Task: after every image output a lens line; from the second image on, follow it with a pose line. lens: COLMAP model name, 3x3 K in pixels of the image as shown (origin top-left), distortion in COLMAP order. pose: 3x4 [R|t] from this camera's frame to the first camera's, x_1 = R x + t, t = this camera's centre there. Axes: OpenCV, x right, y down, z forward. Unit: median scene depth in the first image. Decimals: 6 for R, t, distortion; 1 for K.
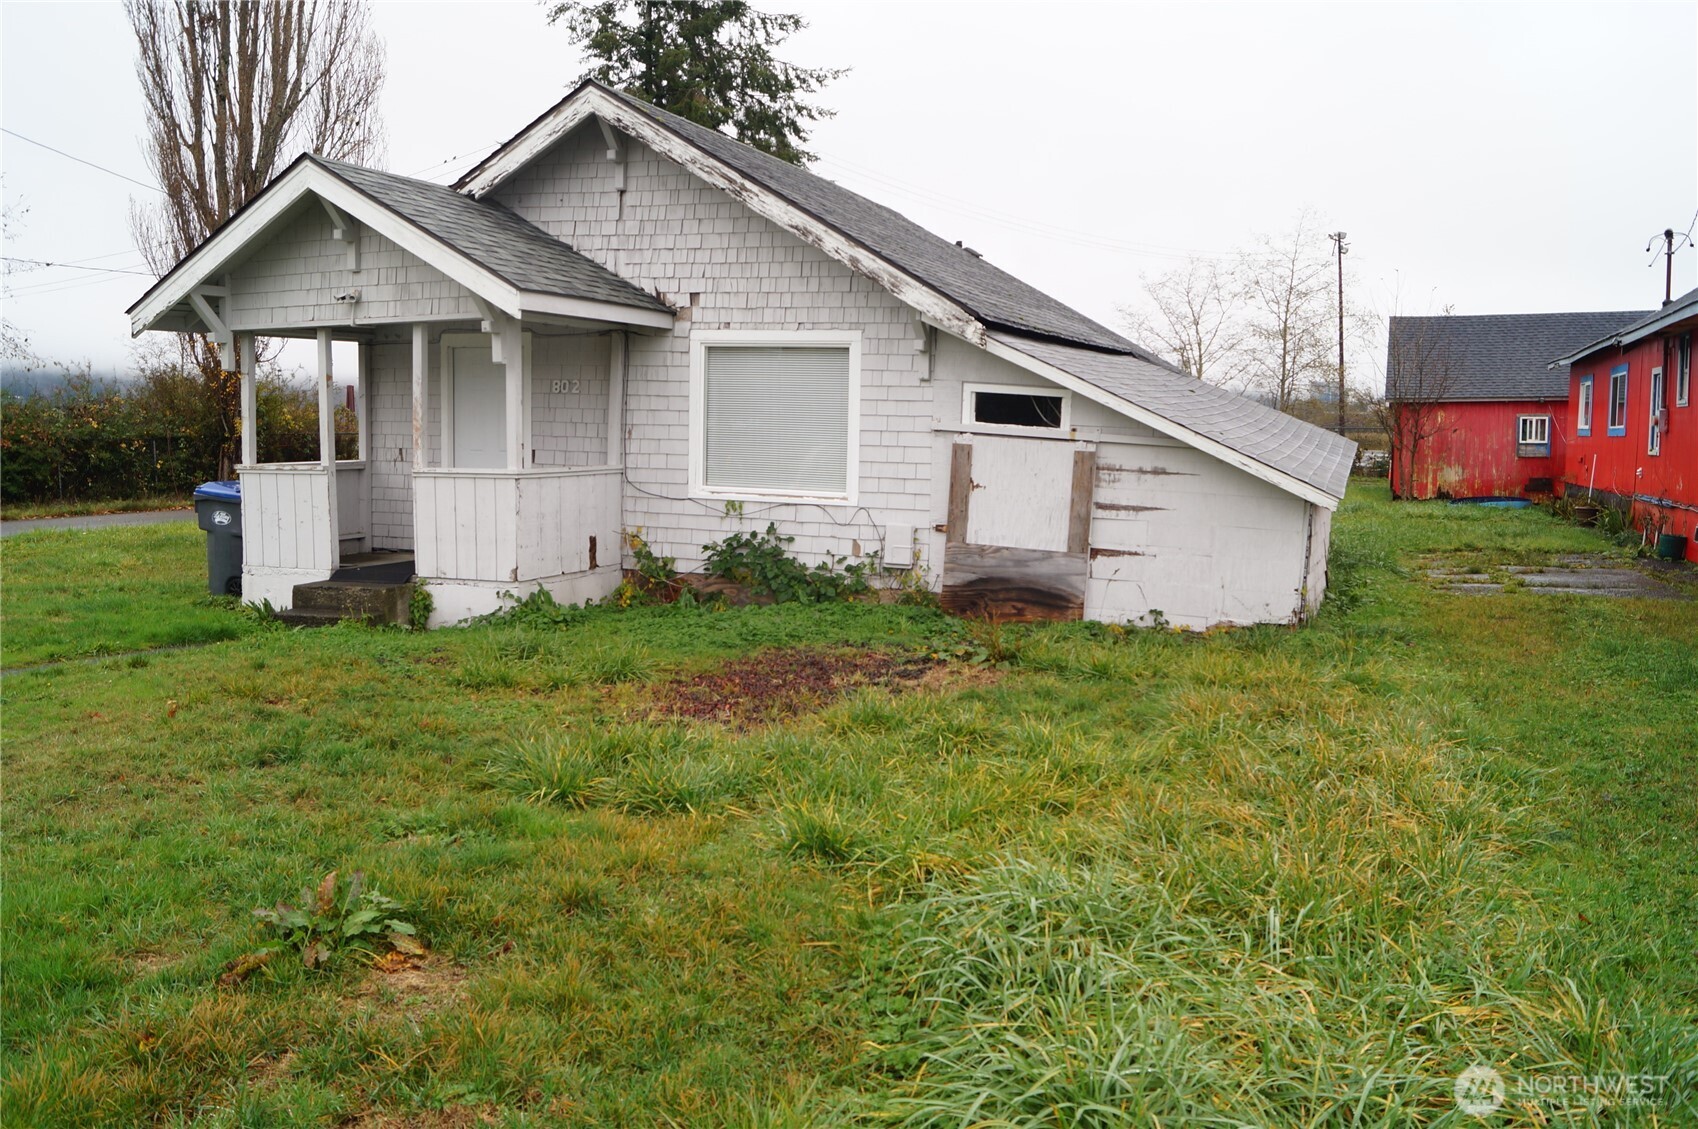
lens RADIAL K [[1339.6, 0, 817.7], [0, 1339.6, 583.8], [0, 0, 1]] dist [-0.080186, 0.008326]
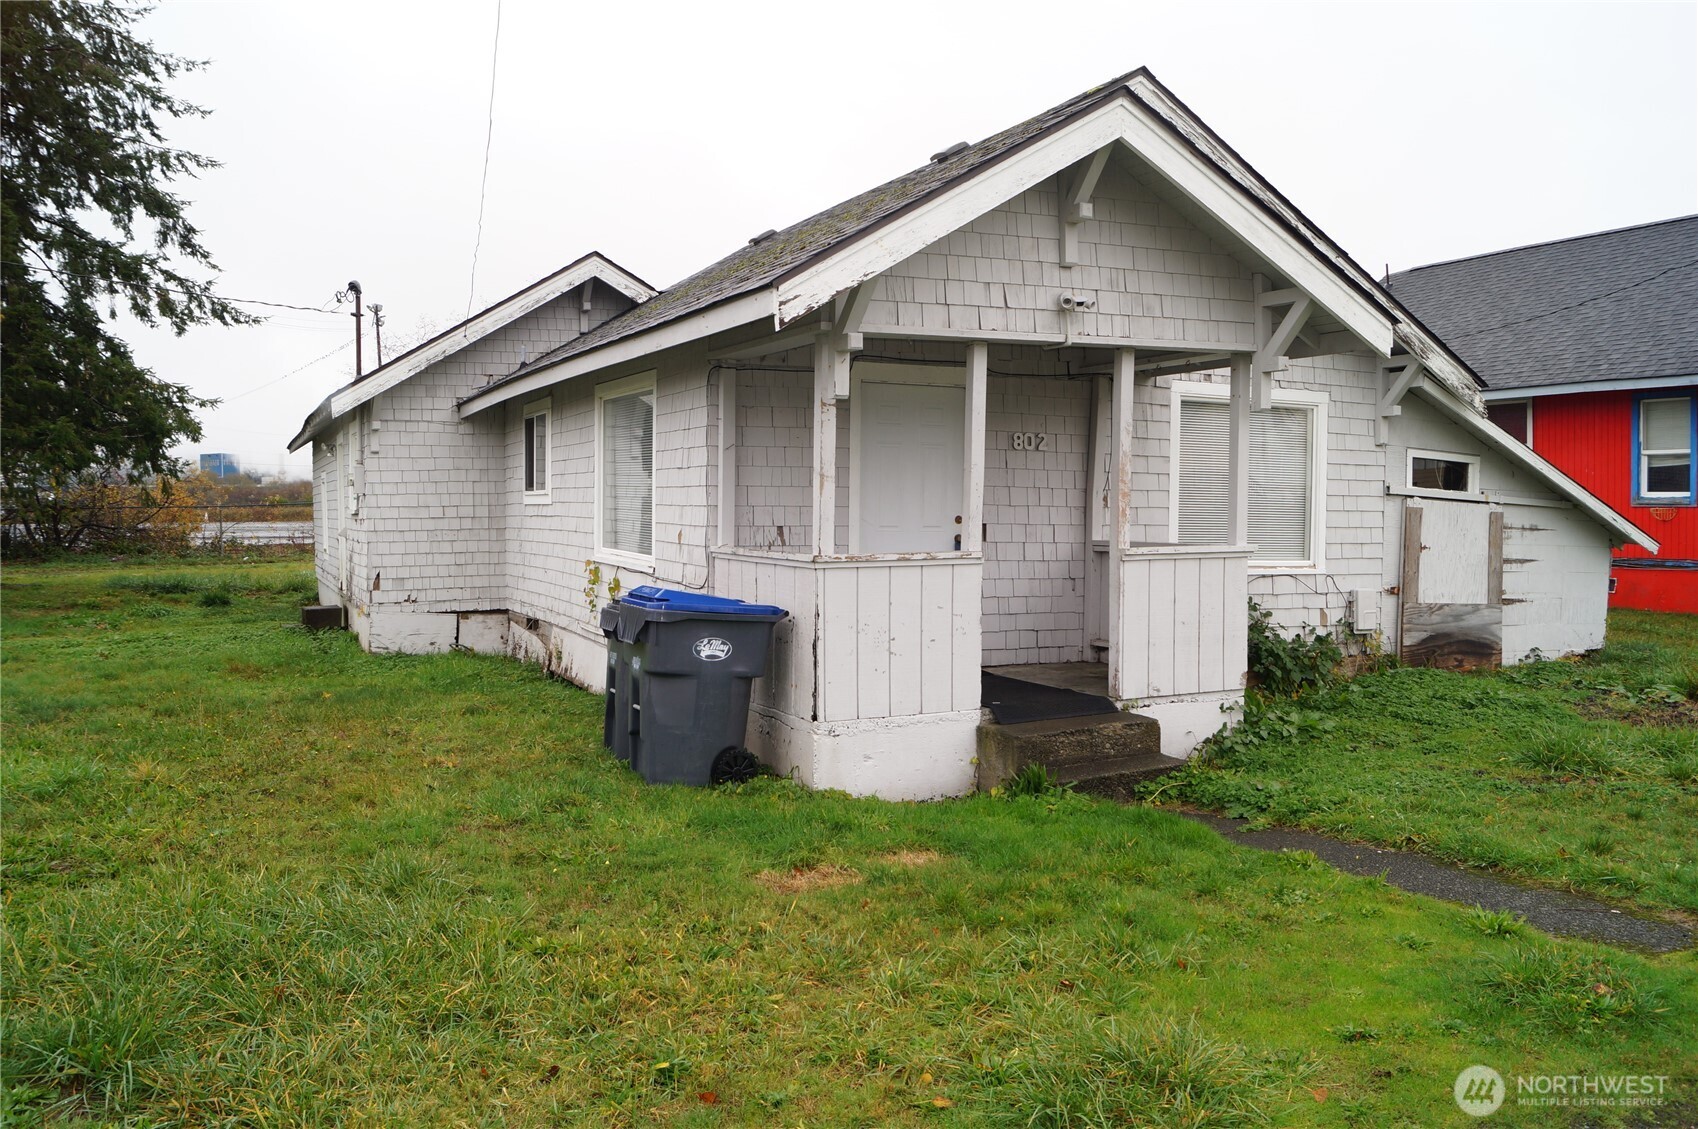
lens RADIAL K [[1339.6, 0, 836.6], [0, 1339.6, 572.2], [0, 0, 1]] dist [-0.080186, 0.008326]
pose [[0.691078, -0.048021, 0.721183, -0.932683], [0.092981, 0.995406, -0.022819, -0.072503], [-0.716775, 0.082826, 0.692369, 0.614086]]
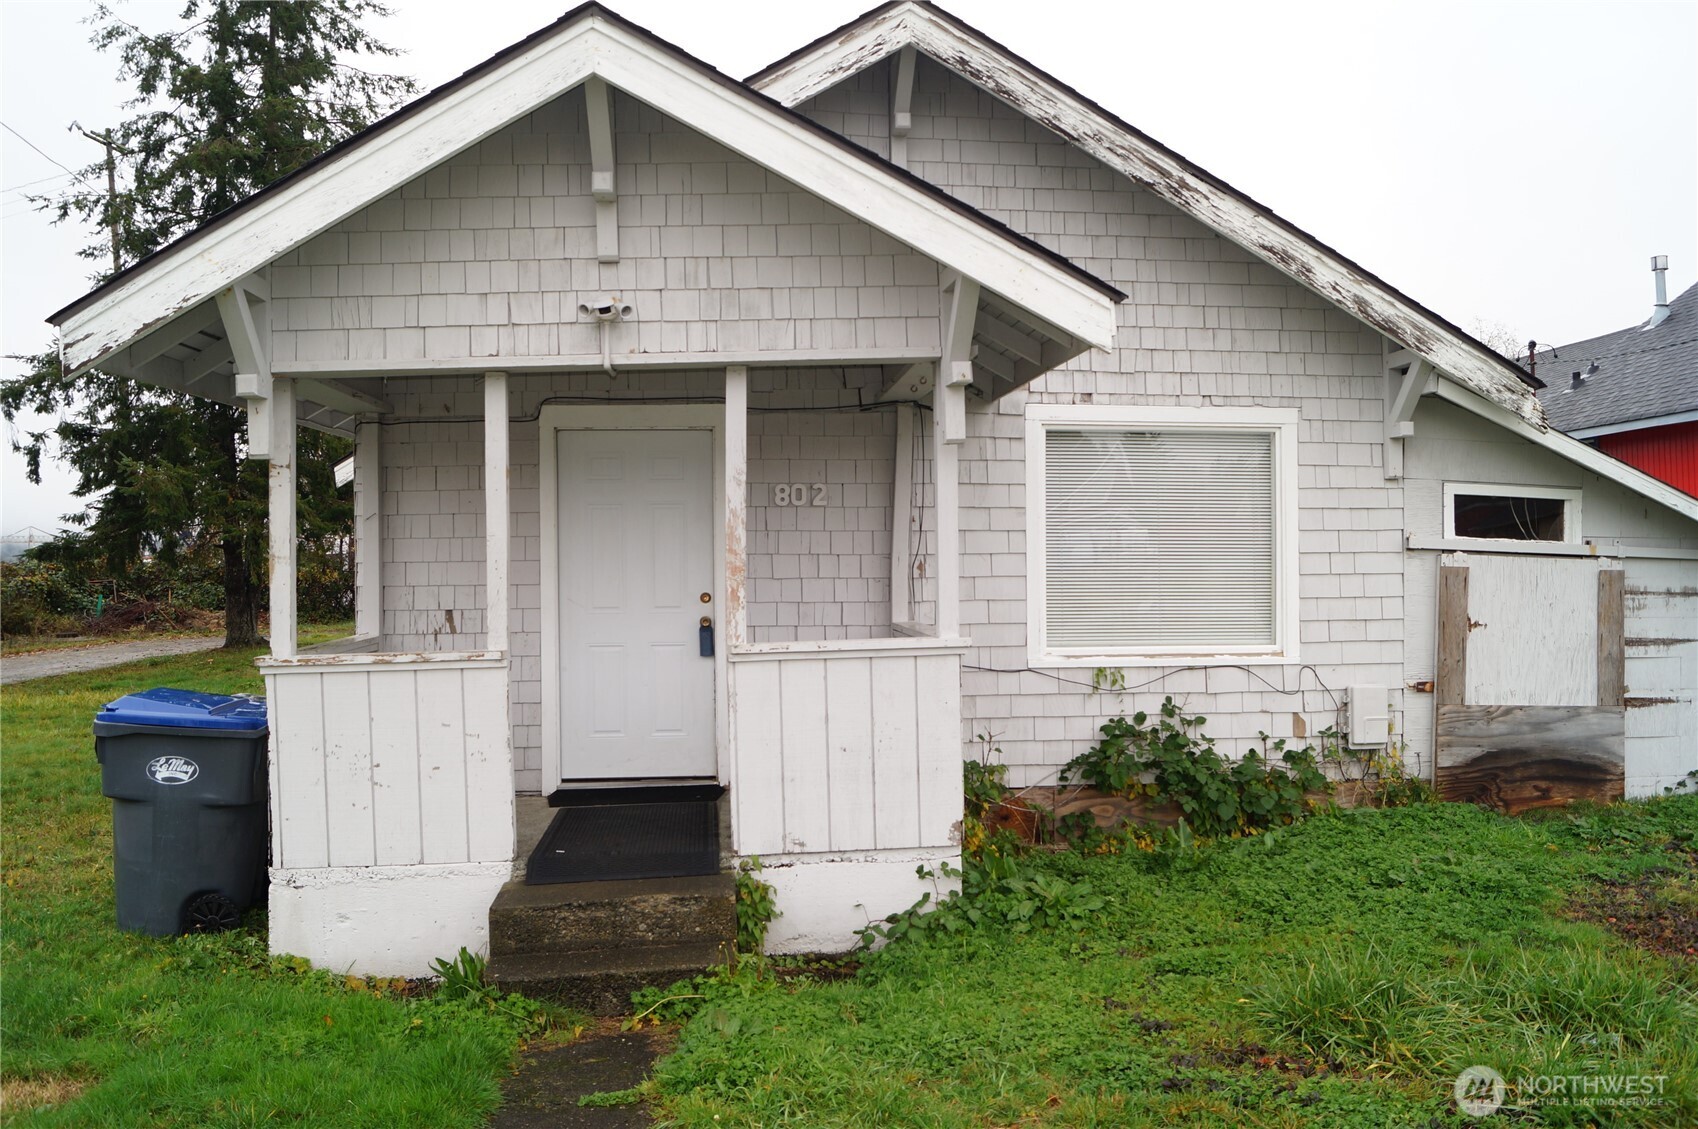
lens RADIAL K [[1339.6, 0, 831.0], [0, 1339.6, 574.4], [0, 0, 1]] dist [-0.080186, 0.008326]
pose [[0.891553, -0.033905, 0.451646, -0.503449], [0.081403, 0.992951, -0.086149, -0.066732], [-0.445542, 0.113571, 0.888028, 0.520995]]
